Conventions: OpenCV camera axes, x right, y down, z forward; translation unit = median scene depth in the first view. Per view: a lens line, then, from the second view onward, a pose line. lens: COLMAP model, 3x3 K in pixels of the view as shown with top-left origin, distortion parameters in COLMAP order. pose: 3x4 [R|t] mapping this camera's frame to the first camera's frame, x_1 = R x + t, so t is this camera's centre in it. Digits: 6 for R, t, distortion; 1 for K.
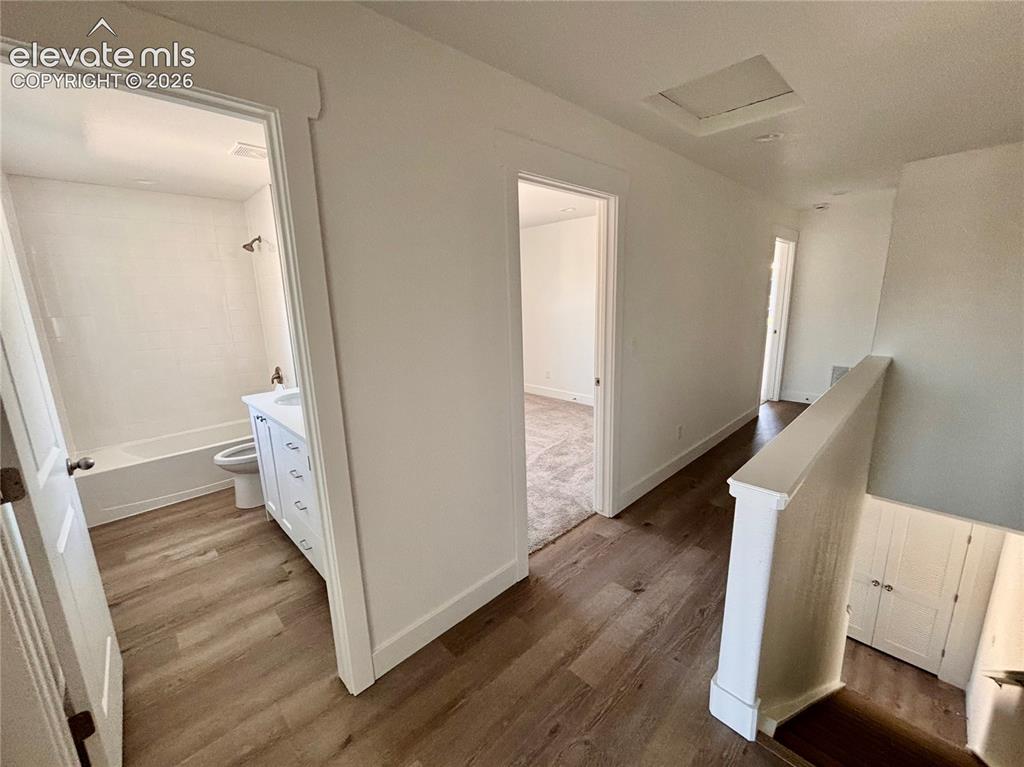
lens RADIAL K [[412.8, 0, 510.2], [0, 412.8, 383.7], [0, 0, 1]] dist [0.001525, 0.000153]
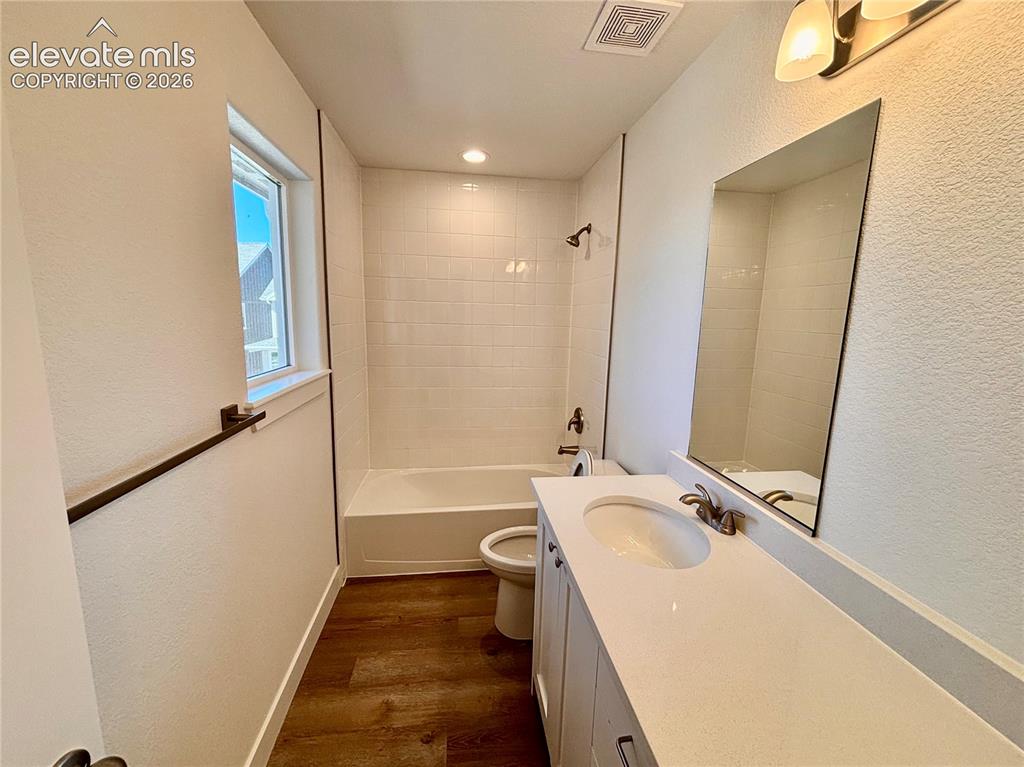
lens RADIAL K [[412.8, 0, 511.3], [0, 412.8, 384.4], [0, 0, 1]] dist [0.001525, 0.000153]
pose [[0.805085, 0.142339, -0.575827, -0.313133], [-0.174727, 0.984616, -0.000904, -0.072247], [0.566840, 0.101341, 0.817571, 0.433597]]
